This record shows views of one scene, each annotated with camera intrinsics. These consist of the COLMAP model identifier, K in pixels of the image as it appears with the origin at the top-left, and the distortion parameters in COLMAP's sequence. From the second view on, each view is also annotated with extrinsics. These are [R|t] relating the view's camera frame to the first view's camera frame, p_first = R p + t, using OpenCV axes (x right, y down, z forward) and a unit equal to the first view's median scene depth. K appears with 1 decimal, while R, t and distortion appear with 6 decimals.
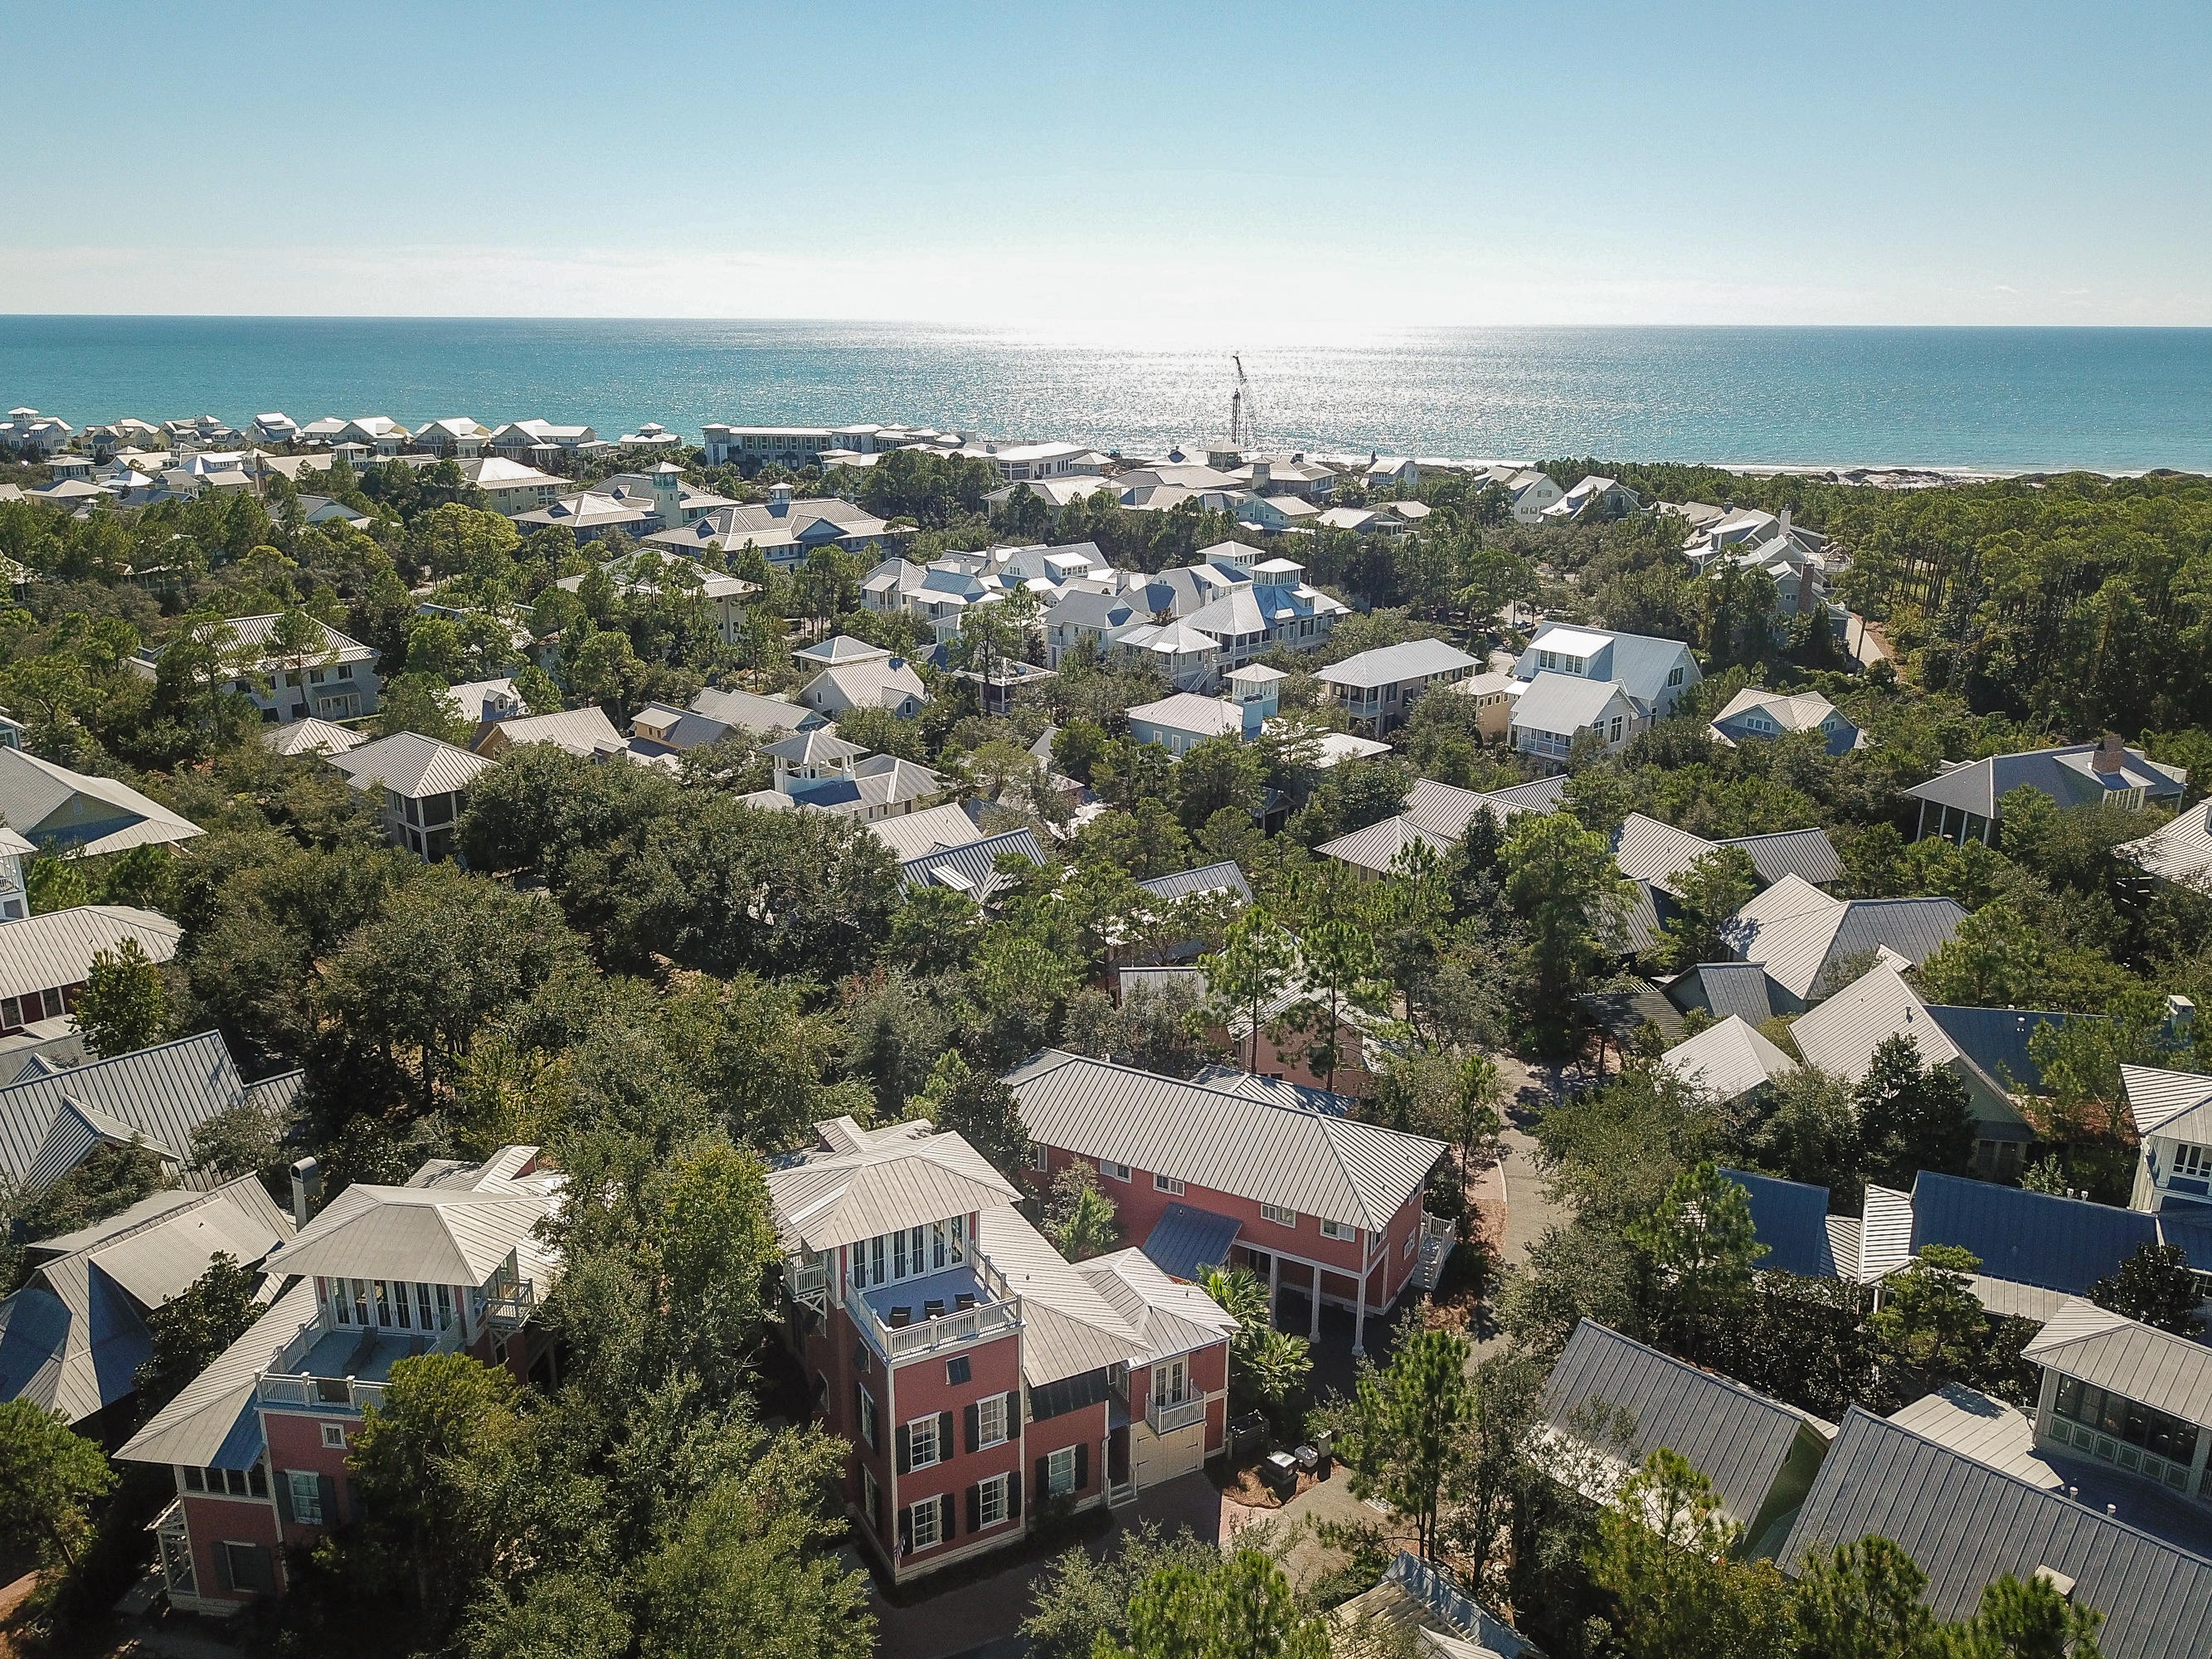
lens RADIAL K [[1709.0, 0, 1106.0], [0, 1709.0, 829.5], [0, 0, 1]] dist [0.012684, 0.002454]
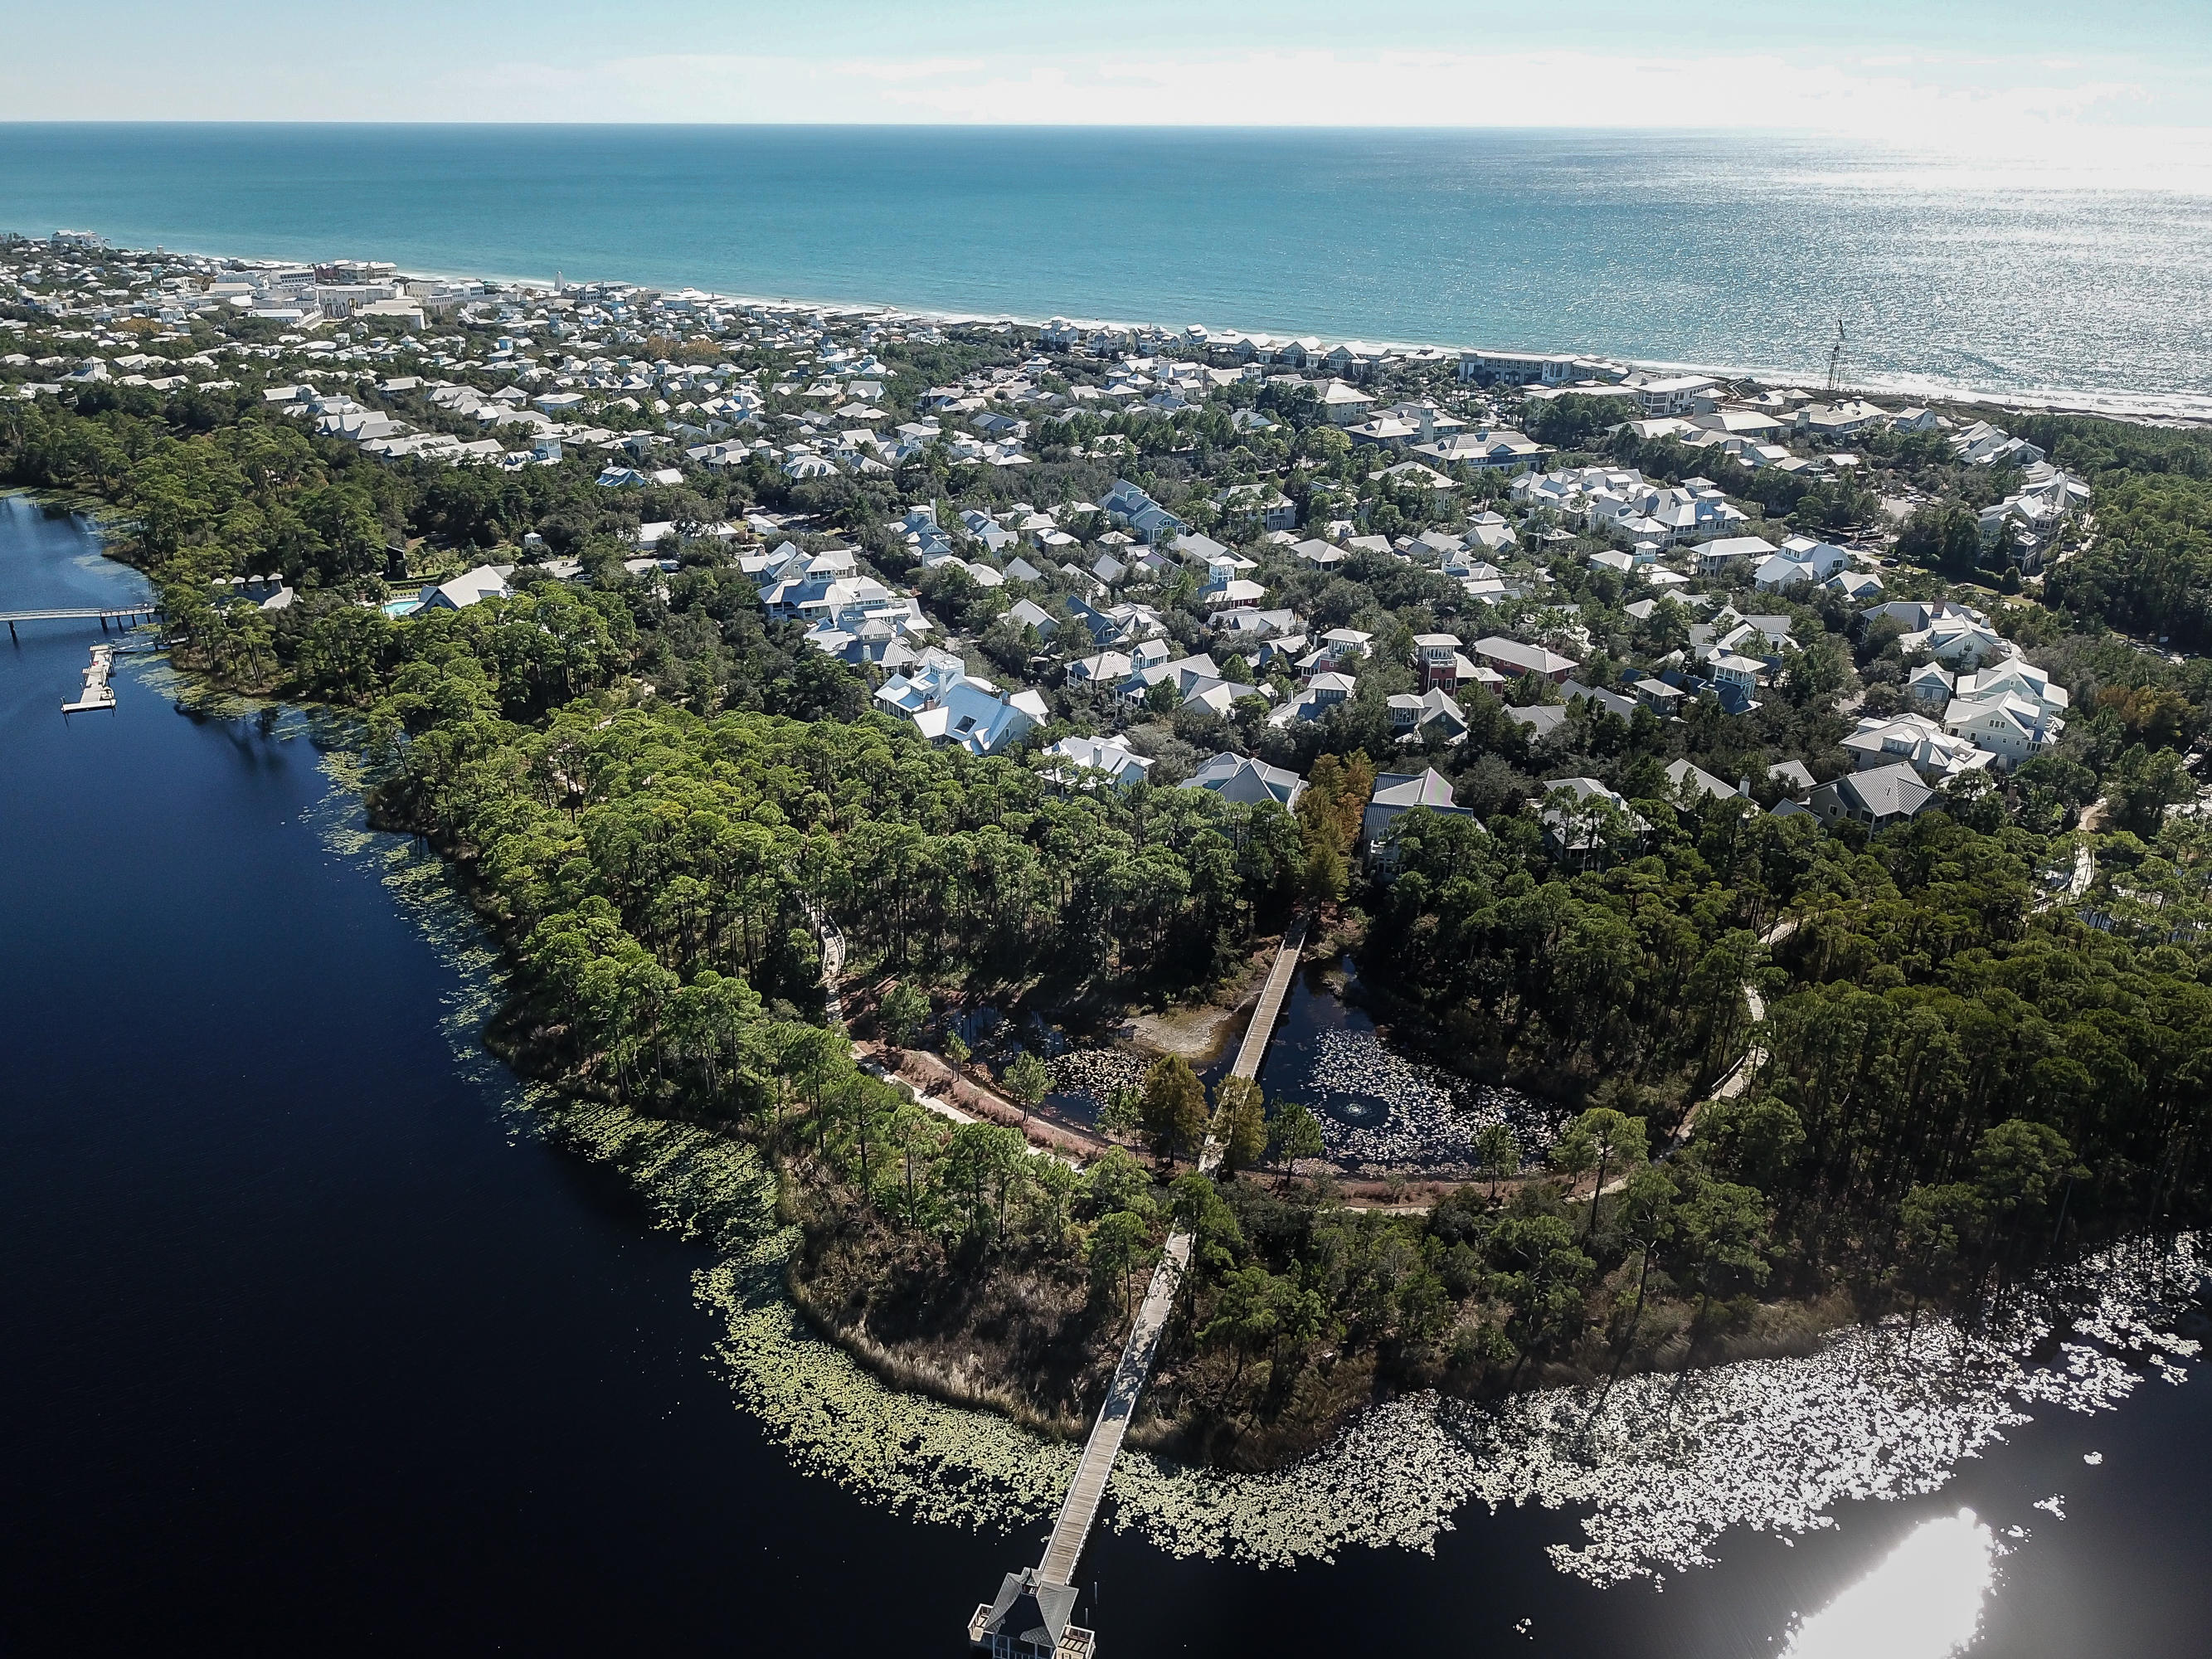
lens RADIAL K [[1692.7, 0, 1106.0], [0, 1692.7, 829.5], [0, 0, 1]] dist [0.001700, -0.001951]
pose [[0.905763, 0.156810, -0.393706, 0.844207], [-0.115838, 0.985254, 0.125920, 0.196352], [0.407646, -0.068447, 0.910571, -3.225993]]
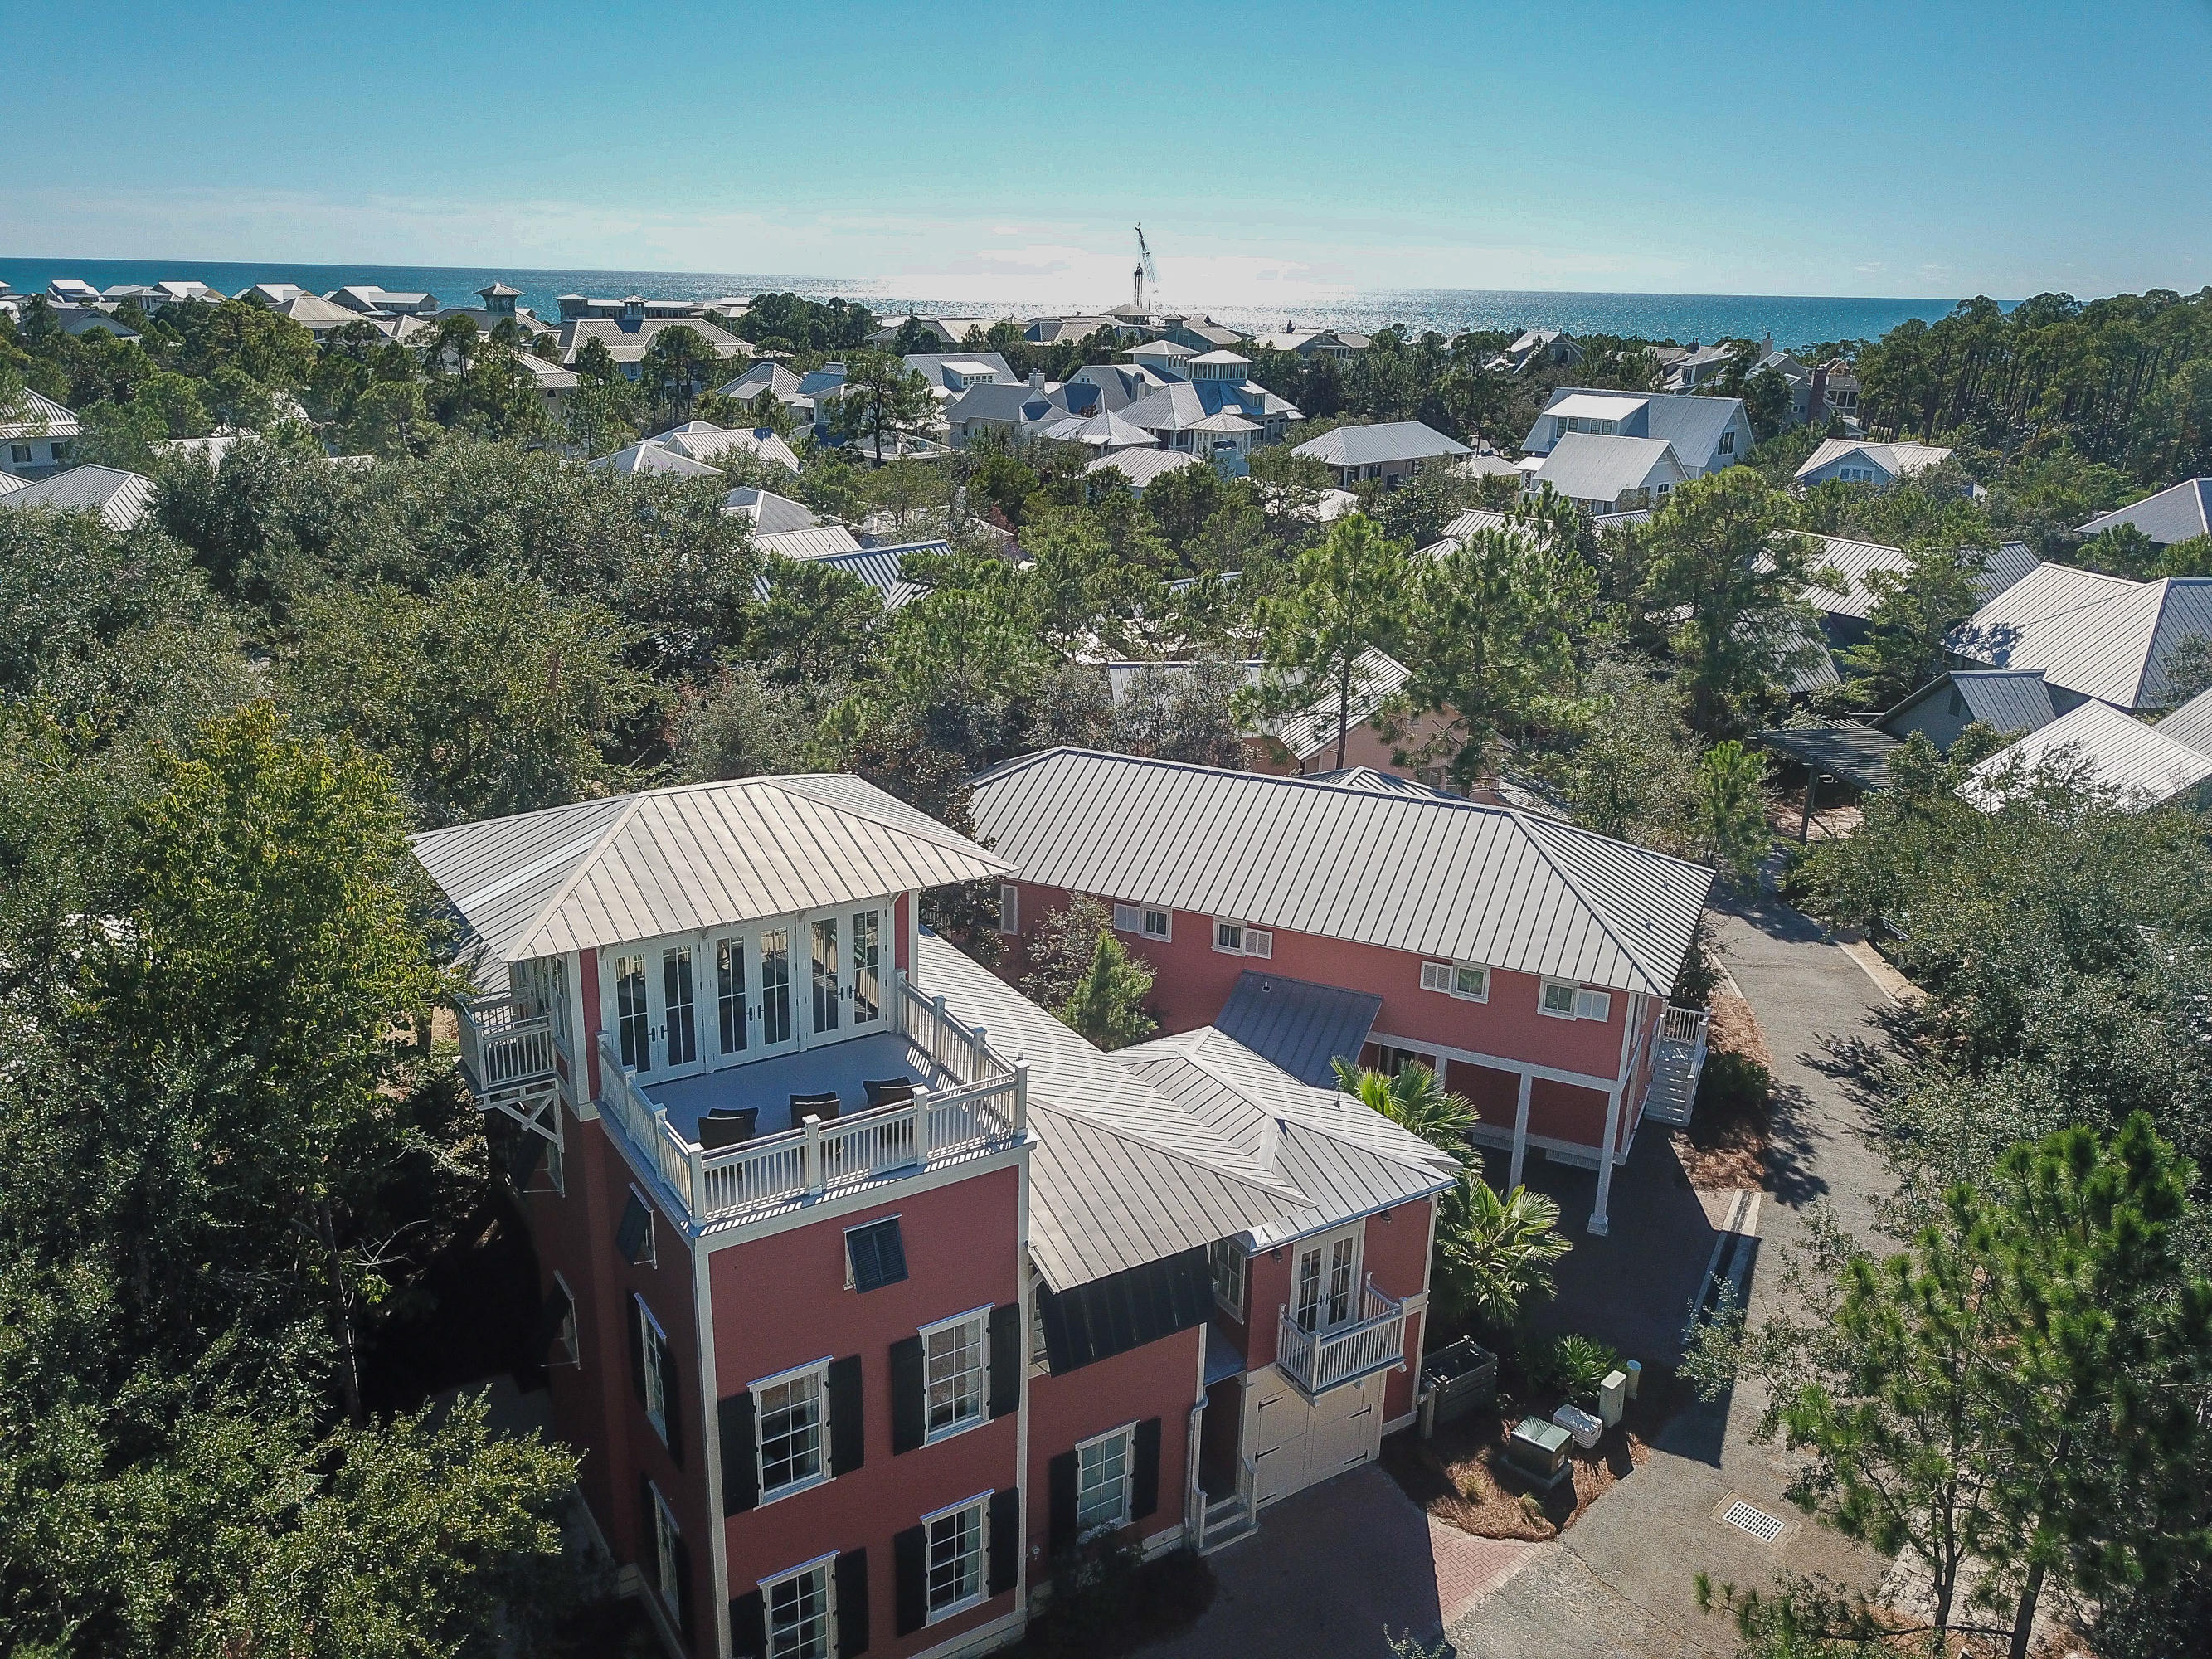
lens RADIAL K [[1681.3, 0, 1106.0], [0, 1681.3, 829.5], [0, 0, 1]] dist [0.021849, -0.005356]
pose [[0.997585, -0.005557, 0.069240, -0.044640], [0.003501, 0.999550, 0.029777, 0.154553], [-0.069375, -0.029463, 0.997155, 0.456397]]
